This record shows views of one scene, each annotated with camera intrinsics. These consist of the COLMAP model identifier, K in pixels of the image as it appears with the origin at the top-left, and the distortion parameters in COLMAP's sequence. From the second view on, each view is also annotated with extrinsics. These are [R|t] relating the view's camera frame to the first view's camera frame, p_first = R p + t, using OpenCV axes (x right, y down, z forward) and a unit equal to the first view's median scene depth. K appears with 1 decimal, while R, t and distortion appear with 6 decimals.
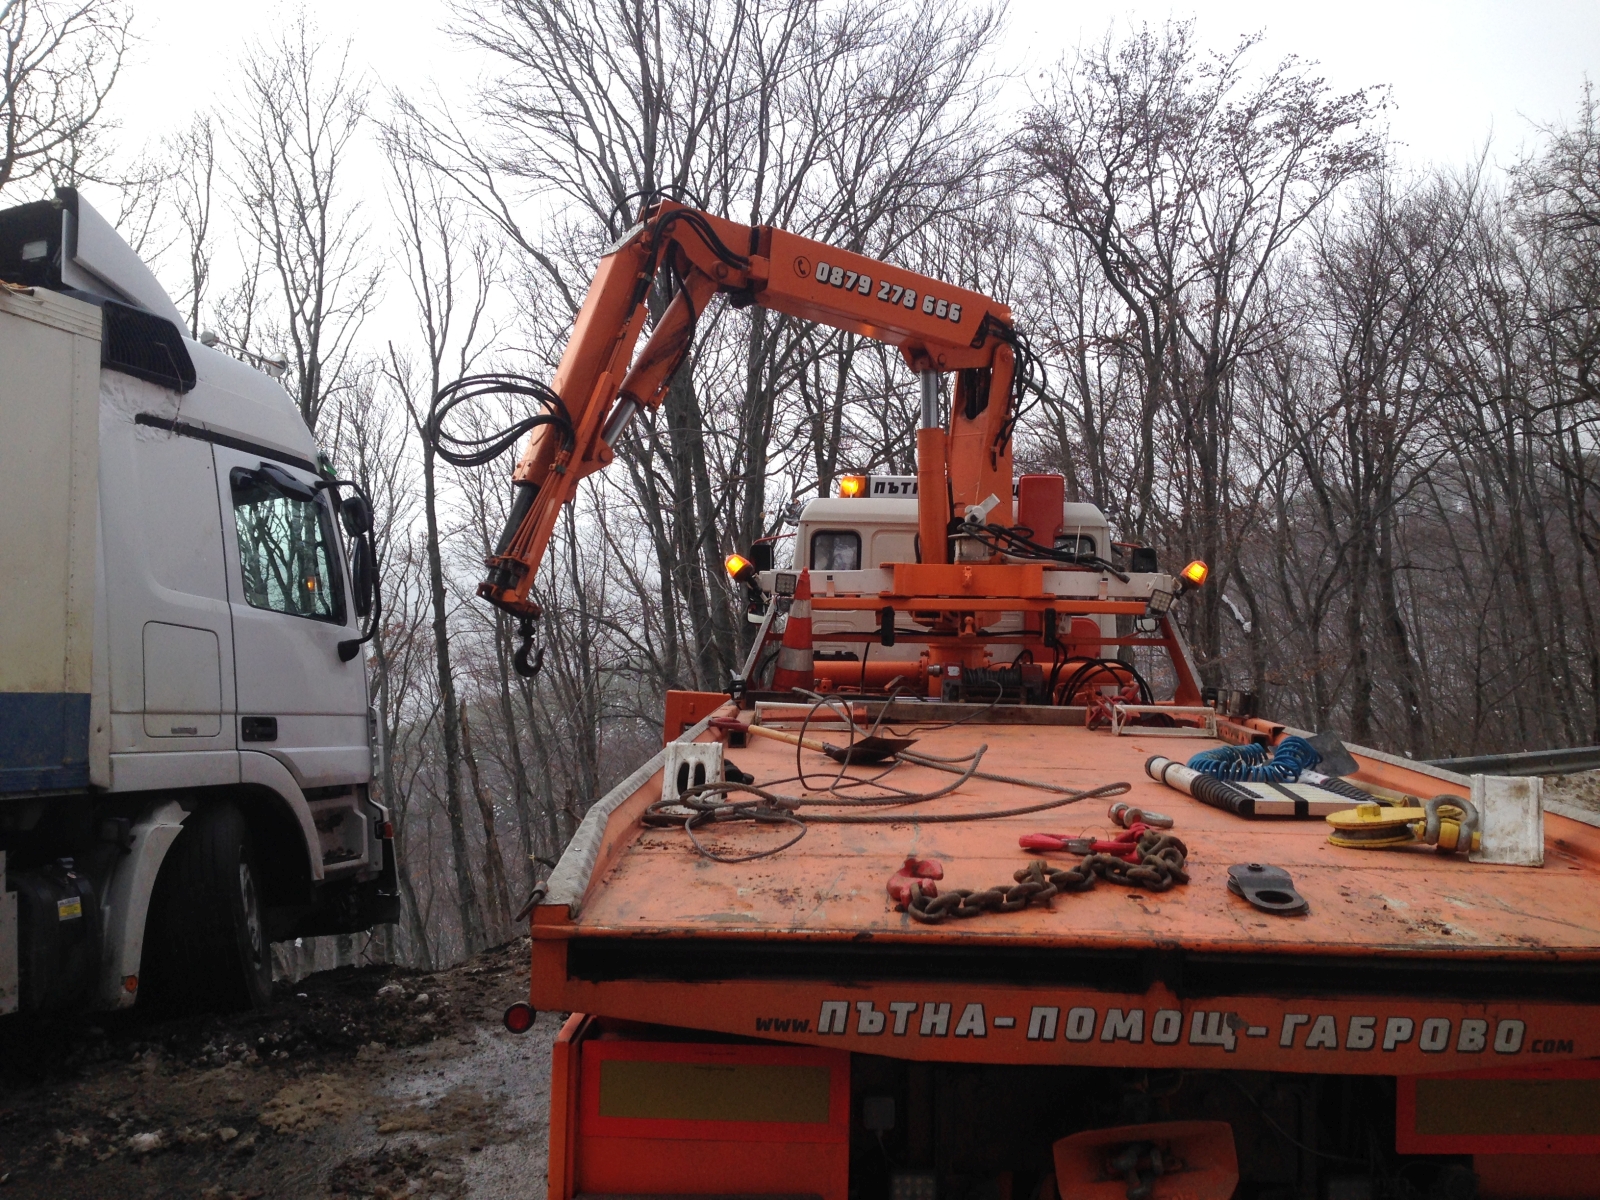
lens RADIAL K [[1542.9, 0, 795.6], [0, 1542.9, 586.7], [0, 0, 1]] dist [0.079663, 0.000000]
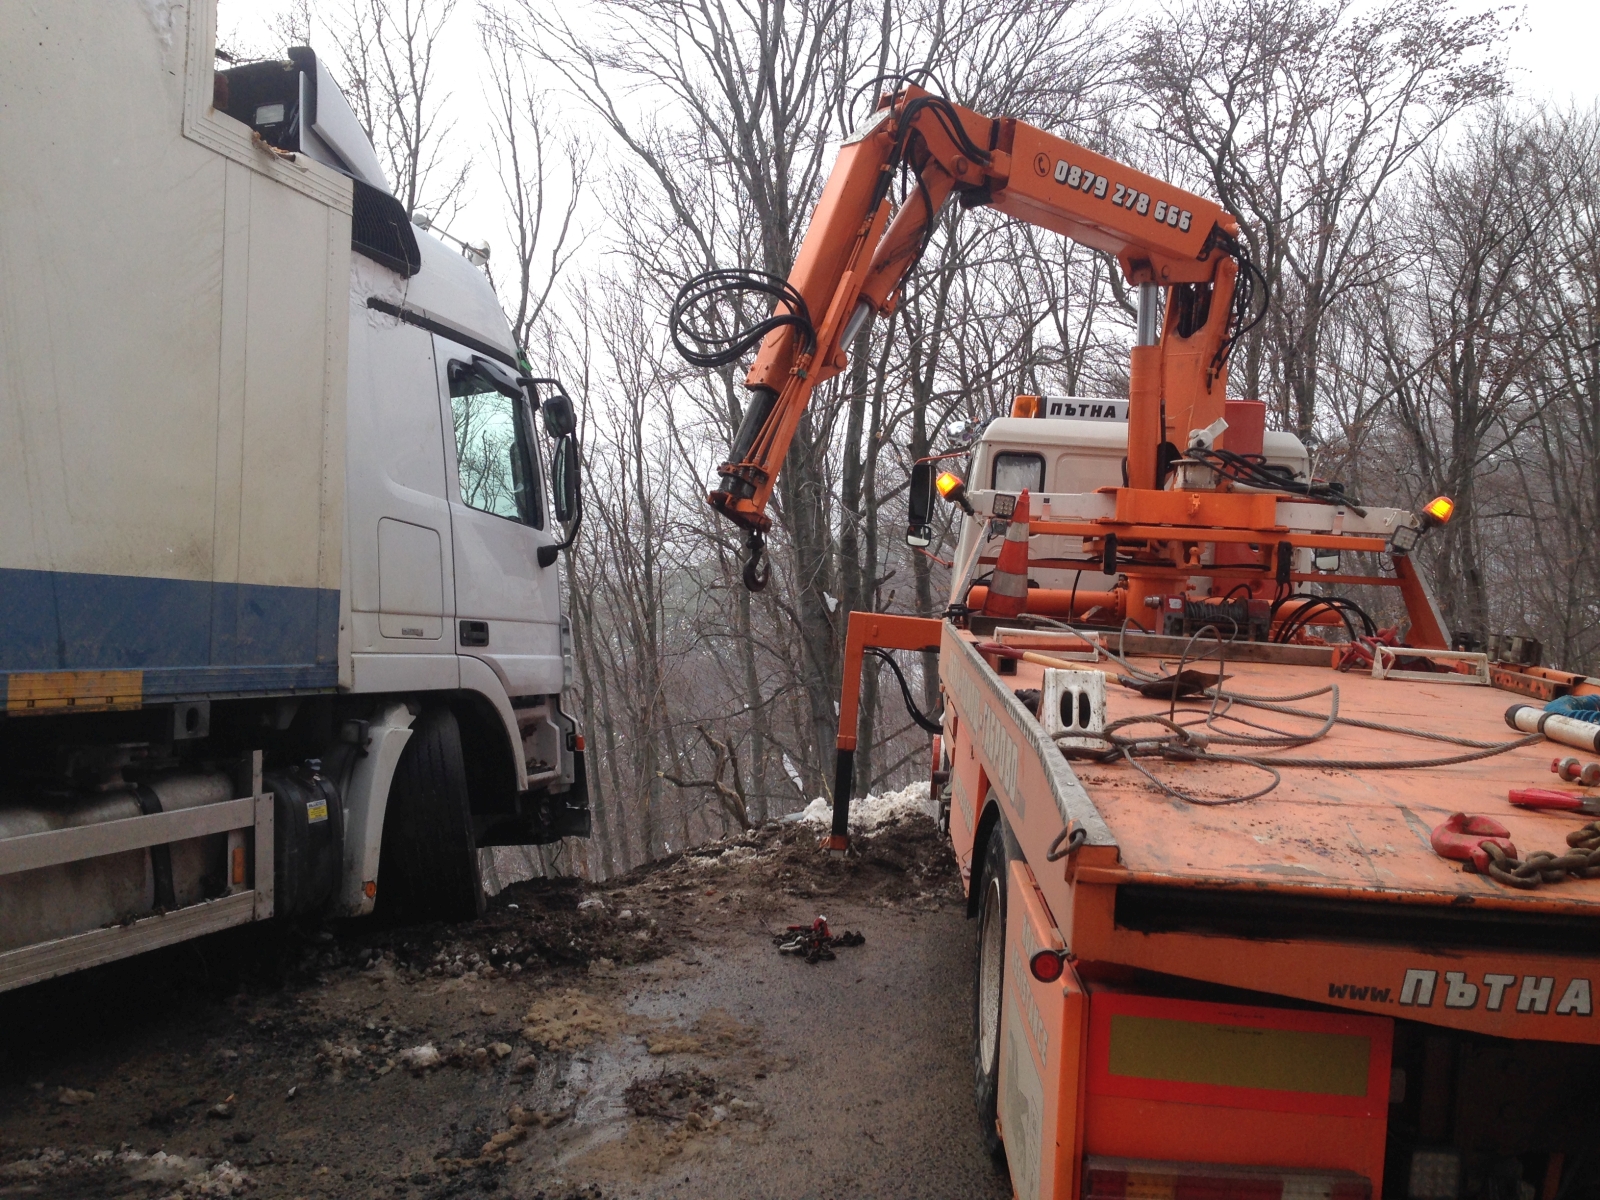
lens RADIAL K [[1542.9, 0, 799.9], [0, 1542.9, 621.4], [0, 0, 1]] dist [0.079663, 0.000000]
pose [[0.999193, 0.039806, -0.005407, -0.132751], [-0.039321, 0.996688, 0.071188, 0.006999], [0.008223, -0.070918, 0.997448, 0.044710]]
